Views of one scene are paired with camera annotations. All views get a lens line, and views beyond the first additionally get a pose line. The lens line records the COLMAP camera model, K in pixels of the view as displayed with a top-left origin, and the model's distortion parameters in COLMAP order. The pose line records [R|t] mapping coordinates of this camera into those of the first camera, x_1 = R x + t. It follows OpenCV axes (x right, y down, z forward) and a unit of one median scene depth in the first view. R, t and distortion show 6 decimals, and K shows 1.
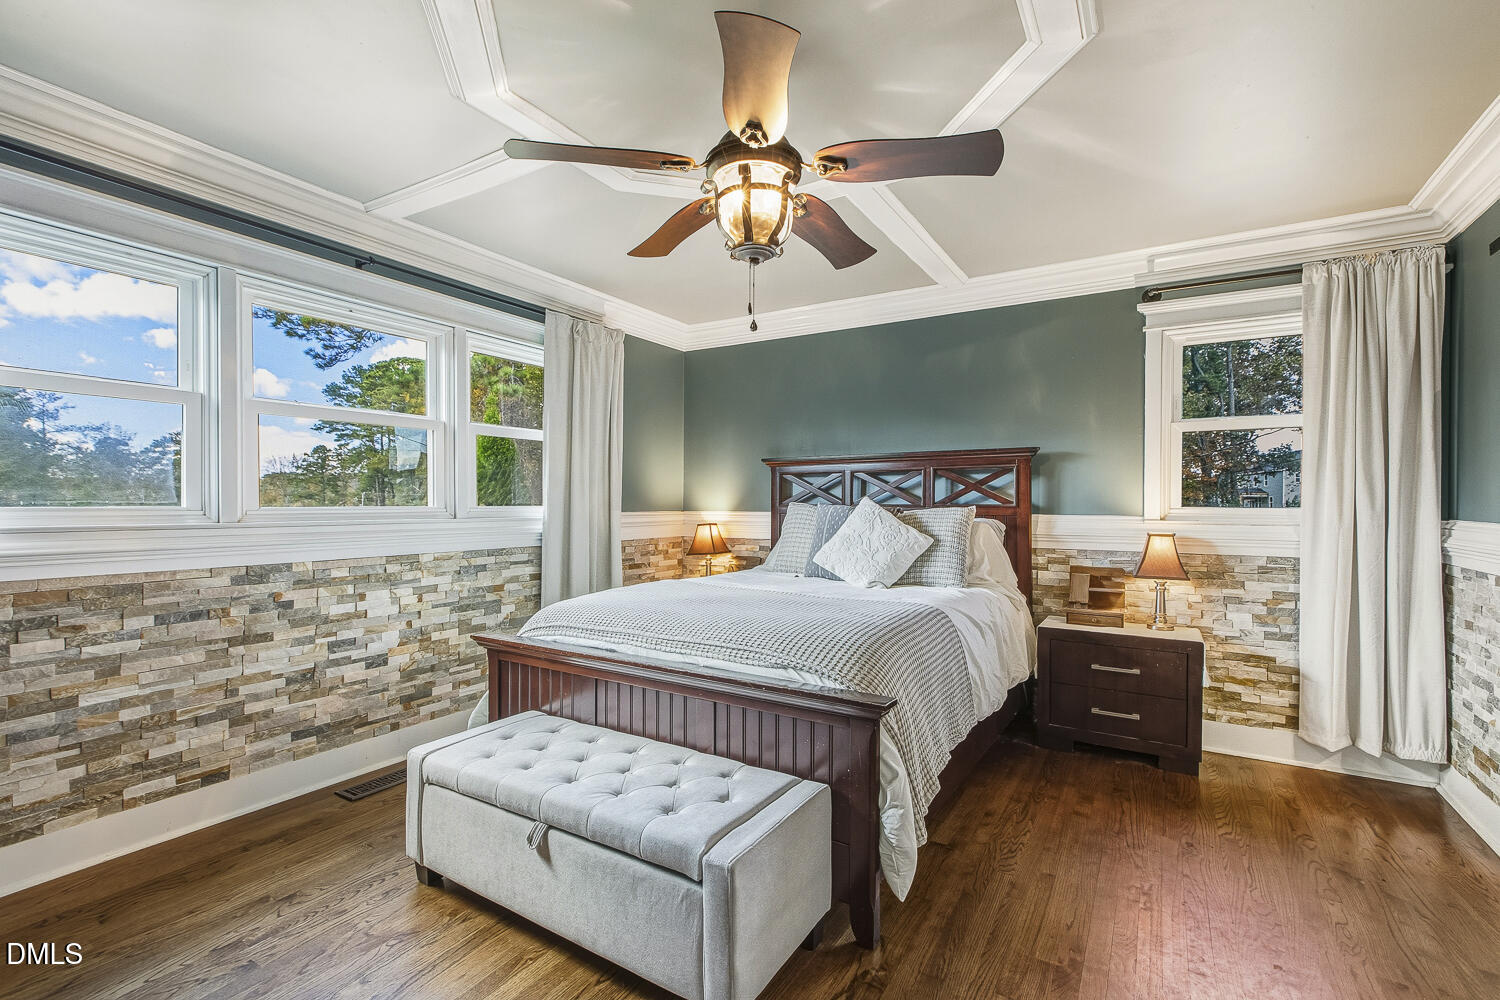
lens RADIAL K [[675.4, 0, 691.3], [0, 675.4, 504.3], [0, 0, 1]] dist [0.001562, -0.000776]
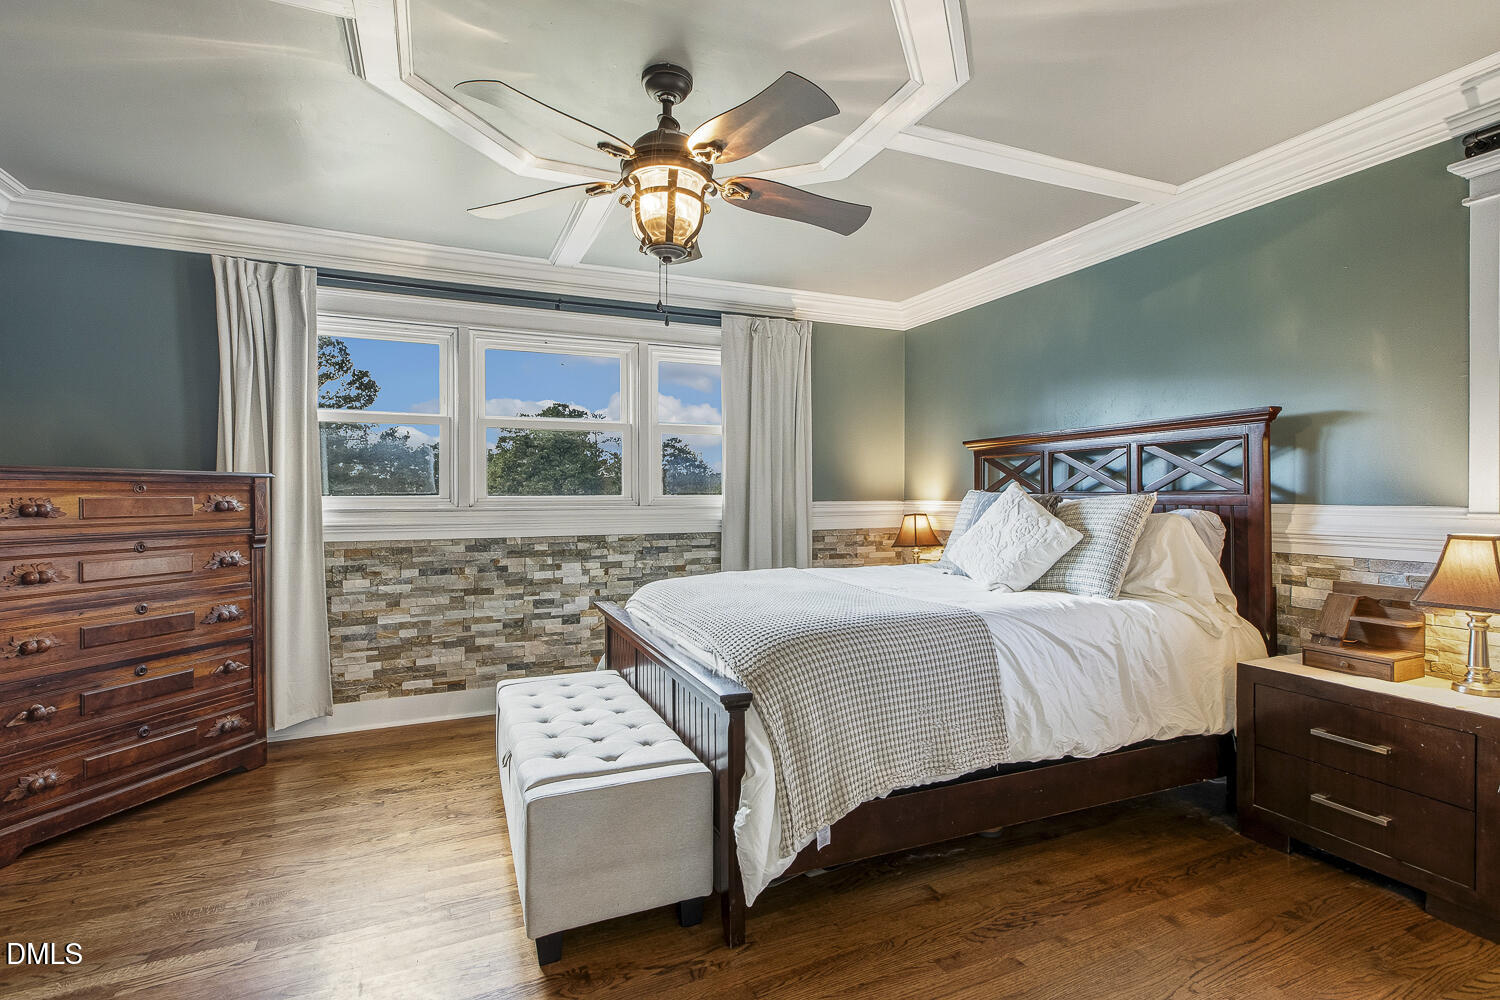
lens RADIAL K [[675.4, 0, 692.7], [0, 675.4, 495.5], [0, 0, 1]] dist [0.001562, -0.000776]
pose [[0.823594, -0.003746, -0.567167, 0.442388], [0.003662, 0.999992, -0.001287, 0.005233], [0.567168, -0.001017, 0.823602, 0.096385]]
